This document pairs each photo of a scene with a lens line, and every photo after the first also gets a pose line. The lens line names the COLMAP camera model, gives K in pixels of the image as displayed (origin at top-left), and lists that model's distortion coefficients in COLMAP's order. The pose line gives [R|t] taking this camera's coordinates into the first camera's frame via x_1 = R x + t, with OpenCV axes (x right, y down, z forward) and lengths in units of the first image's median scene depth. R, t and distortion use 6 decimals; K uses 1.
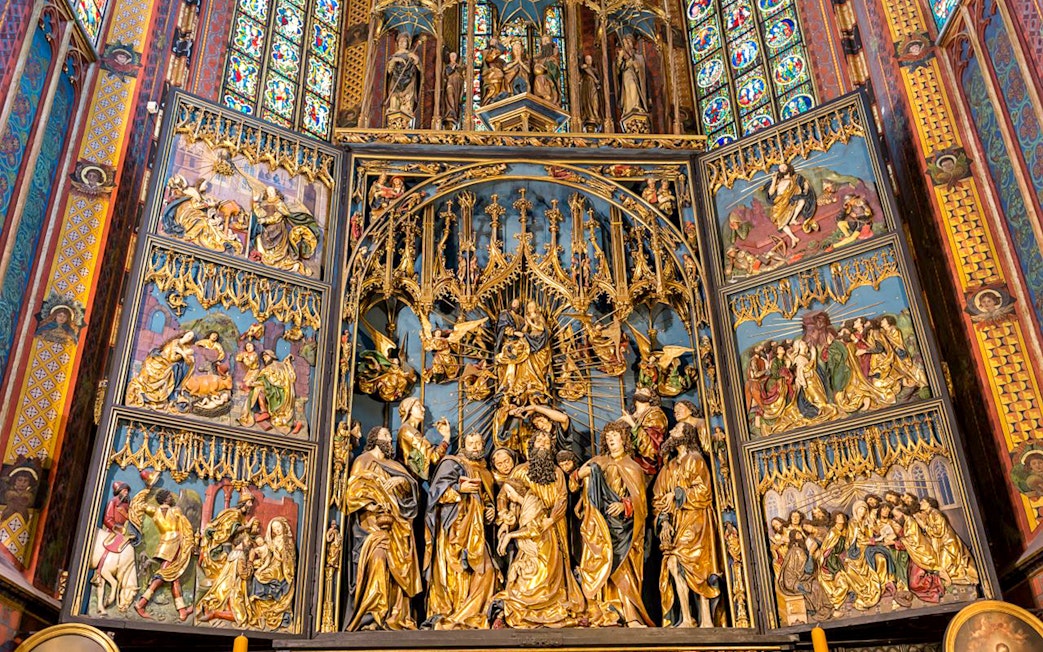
lens RADIAL K [[886.5, 0, 518.1], [0, 886.5, 384.3], [0, 0, 1]] dist [0.000034, -0.007538]
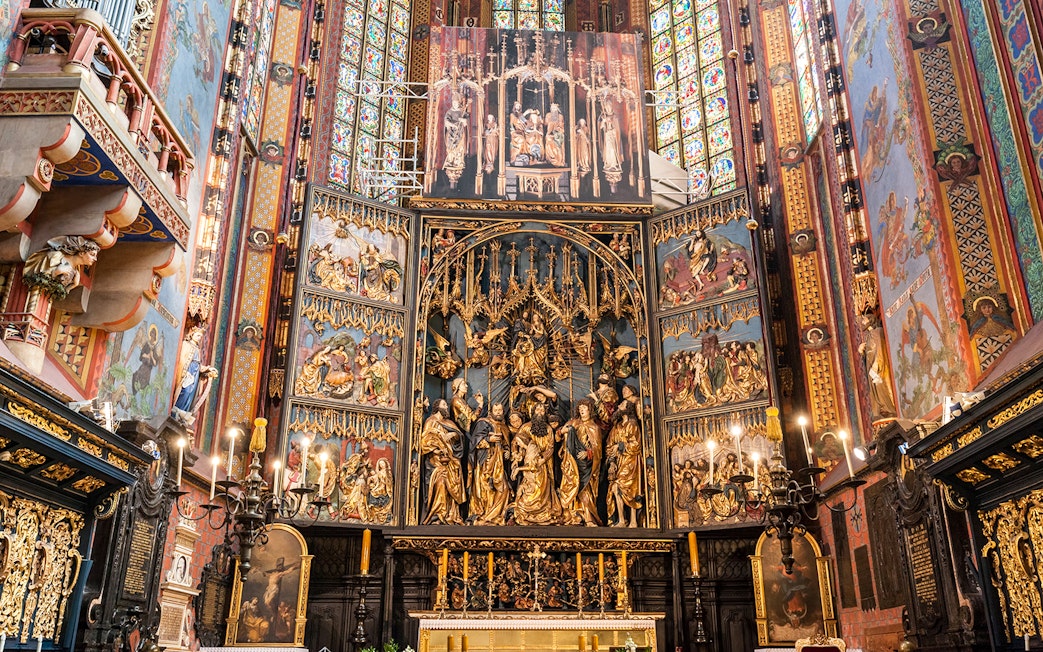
lens RADIAL K [[822.1, 0, 521.5], [0, 822.1, 326.0], [0, 0, 1]] dist [-0.002331, 0.000900]
pose [[0.999655, 0.016936, -0.020093, 0.021845], [-0.014895, 0.995103, 0.097712, -0.239550], [0.021650, -0.097379, 0.995012, -0.496711]]
